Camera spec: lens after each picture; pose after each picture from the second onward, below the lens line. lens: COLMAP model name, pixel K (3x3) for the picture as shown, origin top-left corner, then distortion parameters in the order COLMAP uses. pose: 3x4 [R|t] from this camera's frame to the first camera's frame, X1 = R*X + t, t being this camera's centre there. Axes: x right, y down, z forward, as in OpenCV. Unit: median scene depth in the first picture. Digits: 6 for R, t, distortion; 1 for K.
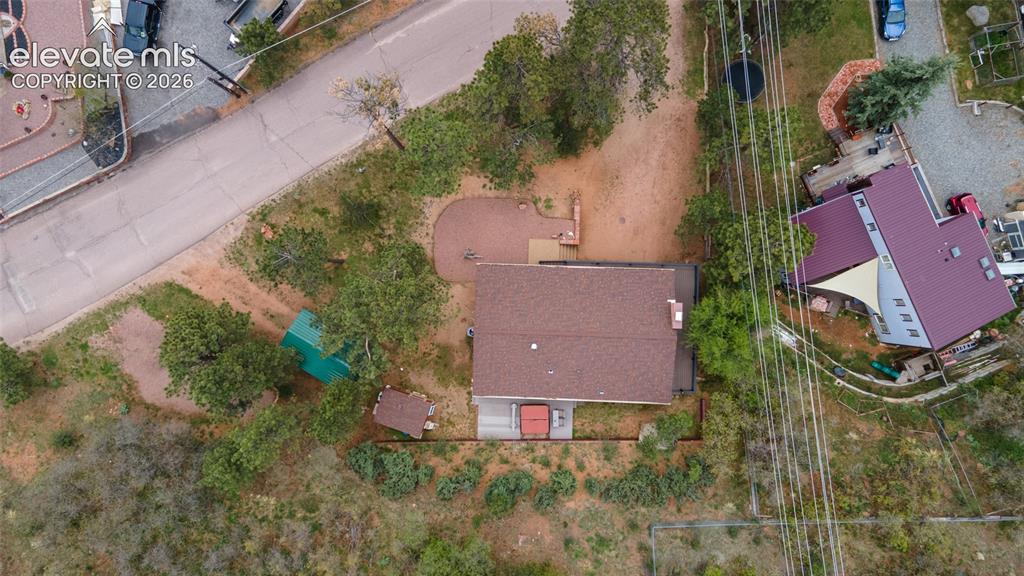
lens RADIAL K [[709.5, 0, 505.2], [0, 709.5, 290.1], [0, 0, 1]] dist [0.162579, -0.087227]
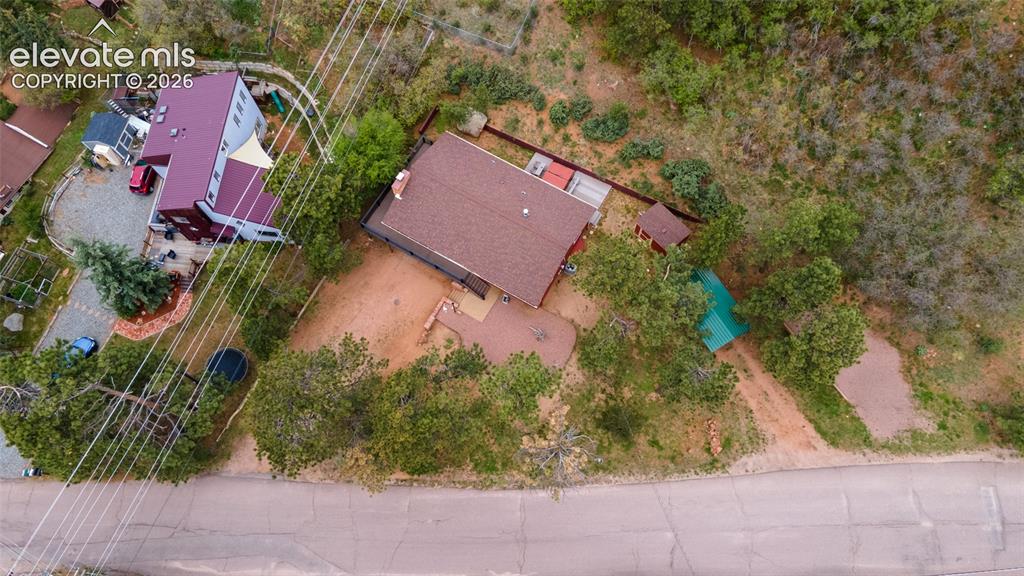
lens RADIAL K [[709.5, 0, 505.2], [0, 709.5, 290.1], [0, 0, 1]] dist [0.162579, -0.087227]
pose [[-0.874832, -0.440675, 0.201182, -0.189106], [0.482974, -0.825559, 0.291871, -0.328492], [0.037467, 0.352503, 0.935060, 0.018652]]
